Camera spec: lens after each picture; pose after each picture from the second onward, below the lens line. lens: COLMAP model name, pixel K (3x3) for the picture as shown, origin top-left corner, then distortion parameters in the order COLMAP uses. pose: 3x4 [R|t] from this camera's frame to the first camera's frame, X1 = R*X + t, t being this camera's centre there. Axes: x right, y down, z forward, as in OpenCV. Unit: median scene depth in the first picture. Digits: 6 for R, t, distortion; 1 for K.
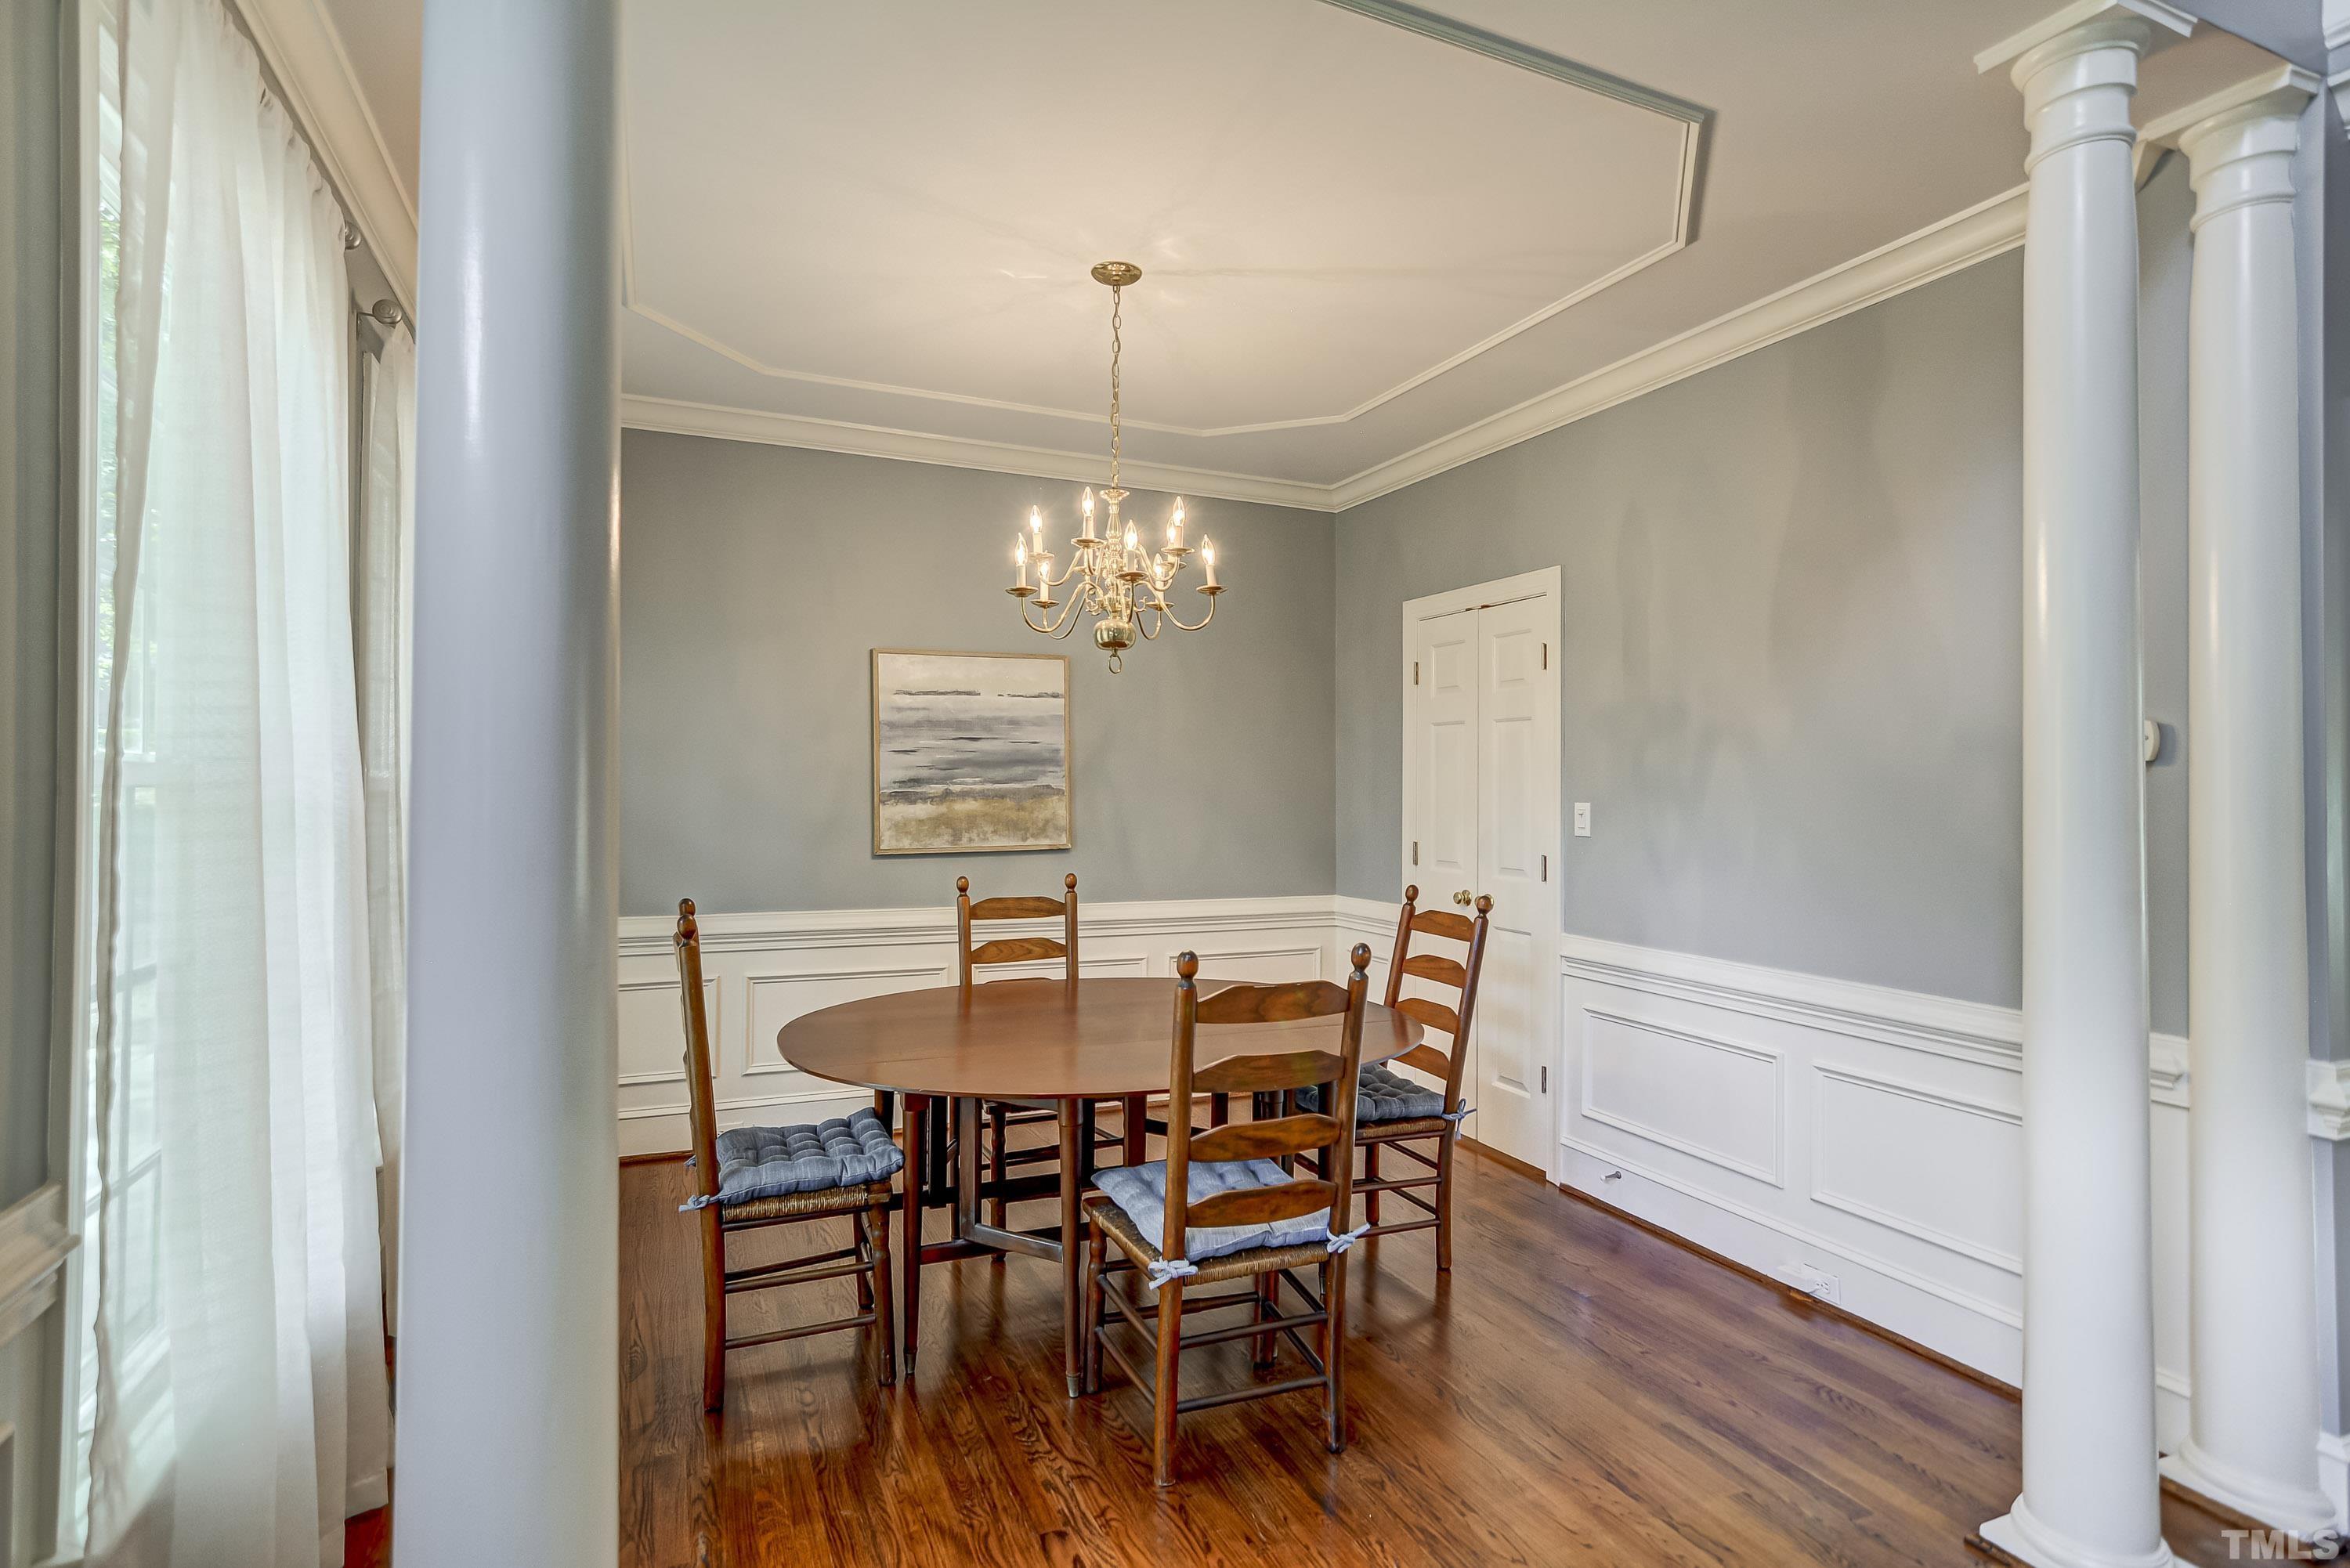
lens RADIAL K [[1166.5, 0, 1152.4], [0, 1166.5, 782.3], [0, 0, 1]] dist [-0.005738, 0.007765]
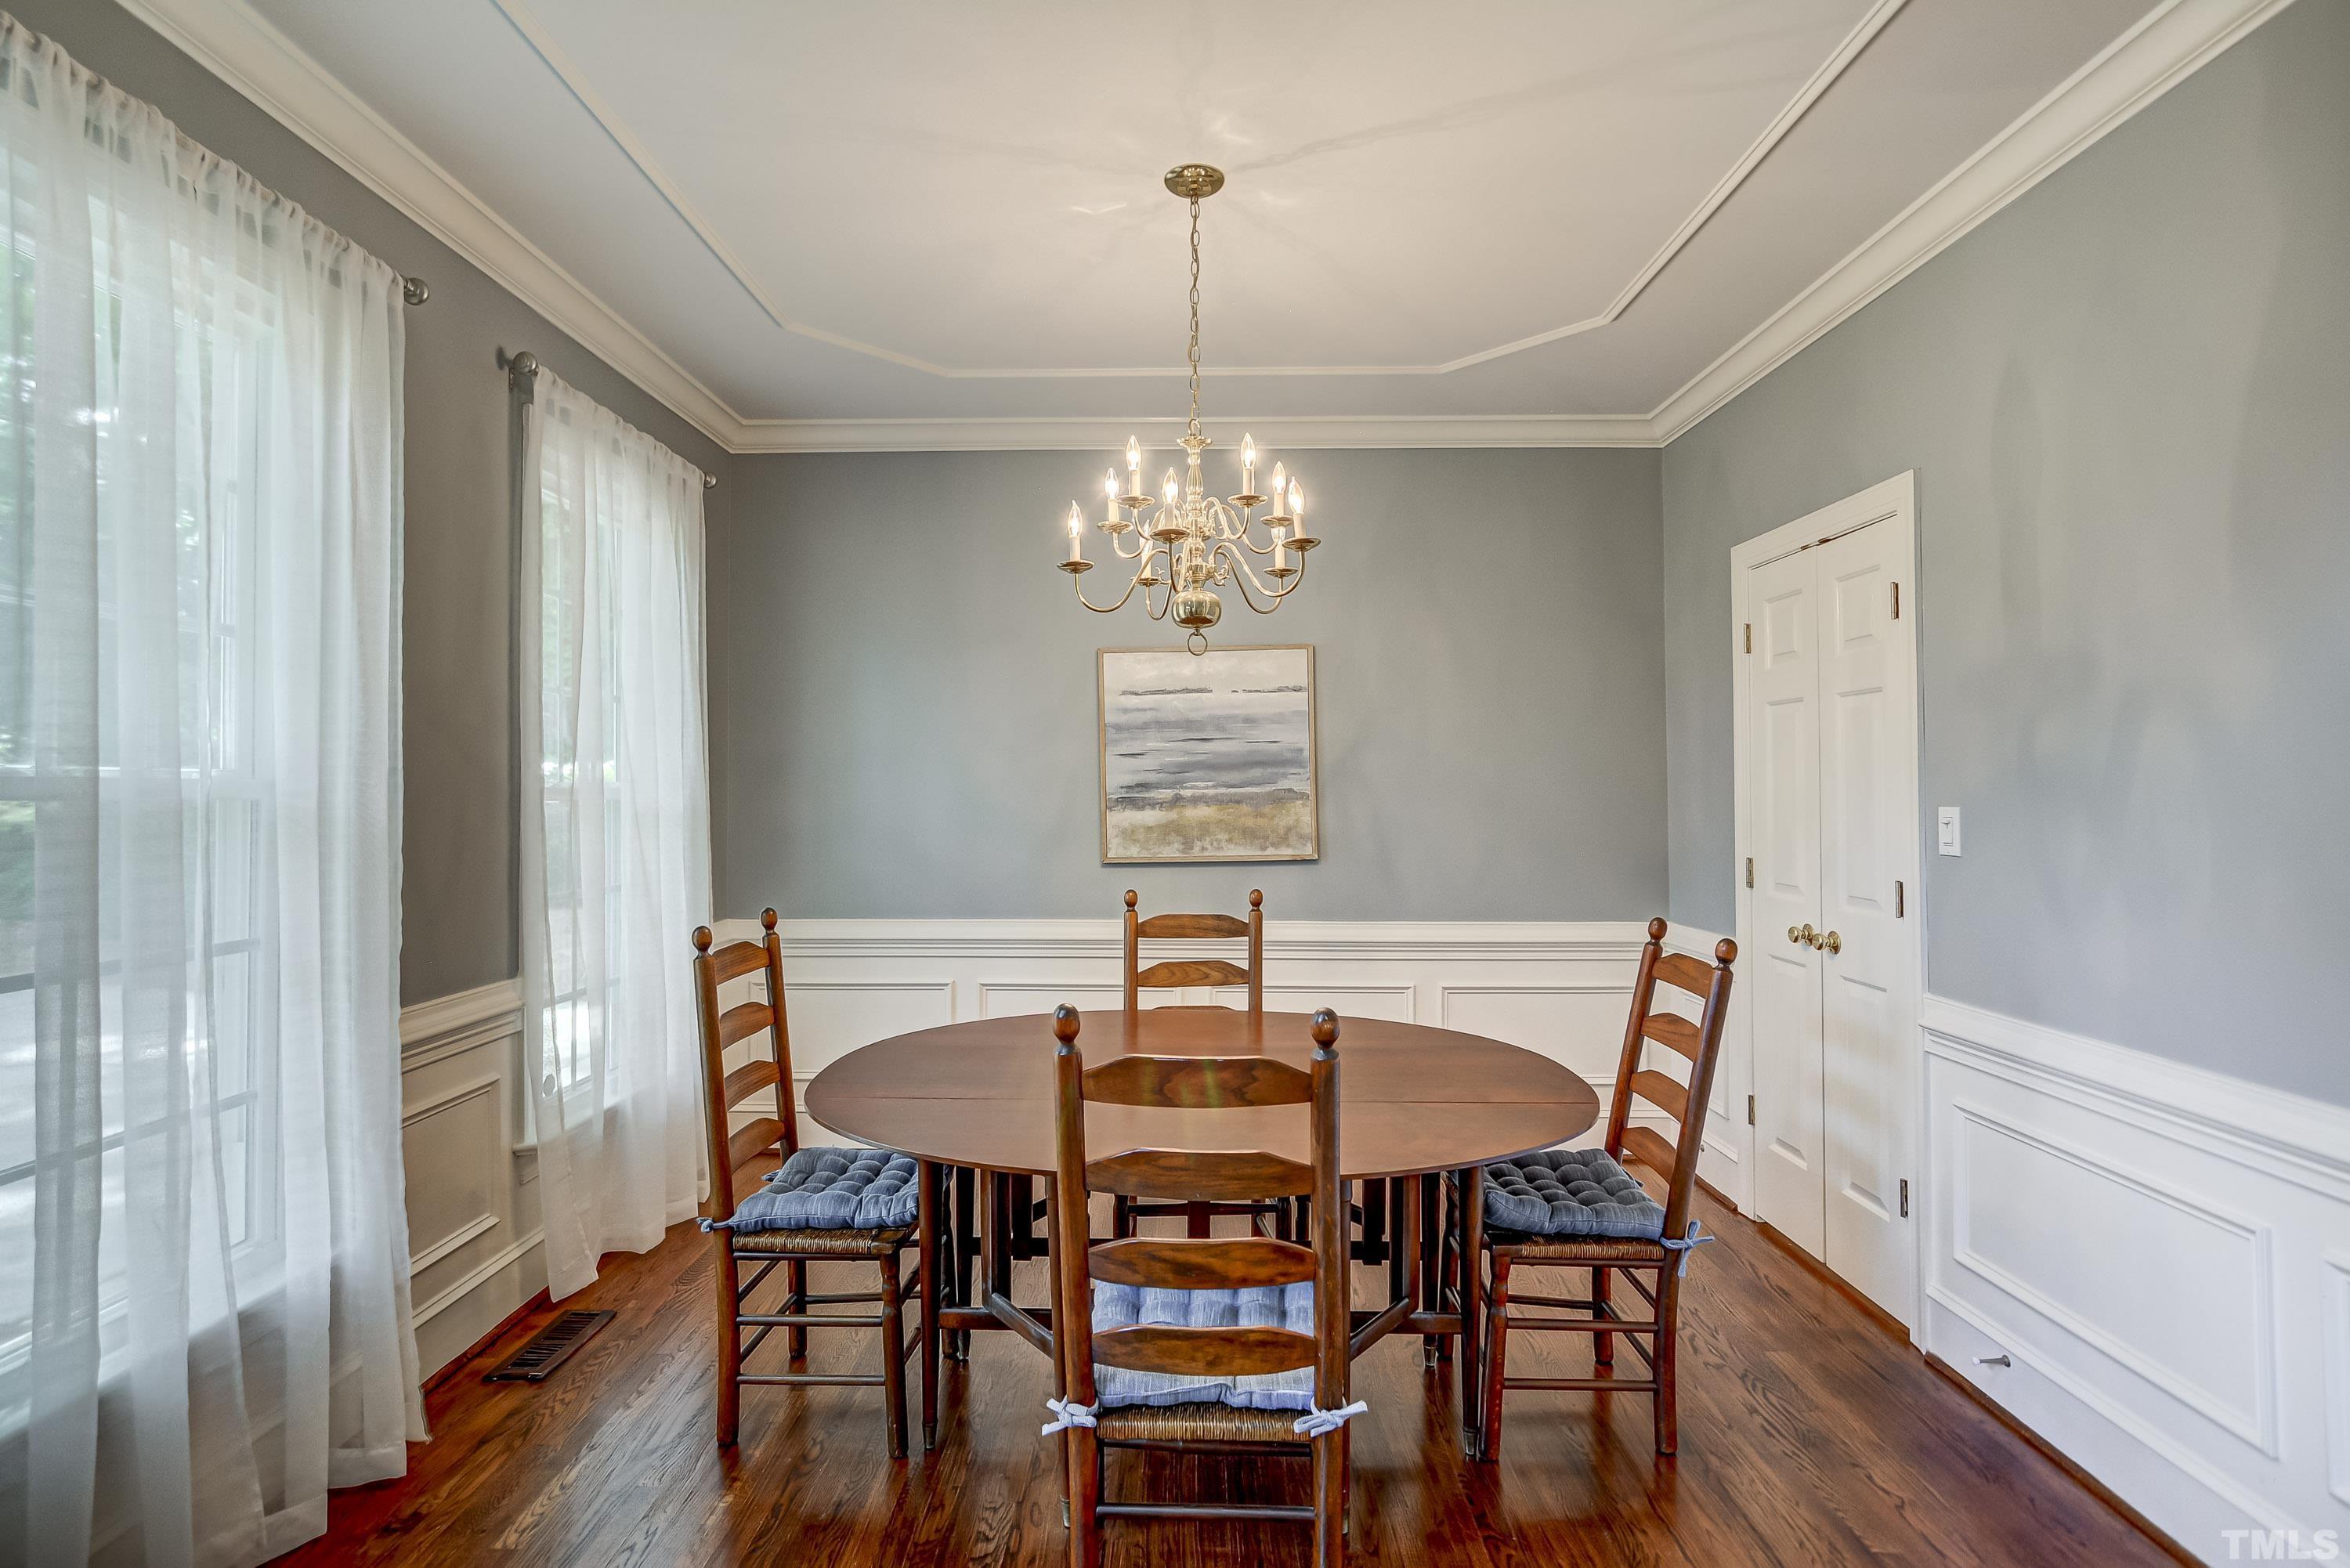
lens RADIAL K [[1129.4, 0, 1175.8], [0, 1129.4, 779.1], [0, 0, 1]] dist [-0.008619, 0.005914]
pose [[0.909126, -0.013546, -0.416301, 0.230062], [0.010788, 0.999902, -0.008978, 0.002230], [0.416381, 0.003671, 0.909183, 0.201654]]
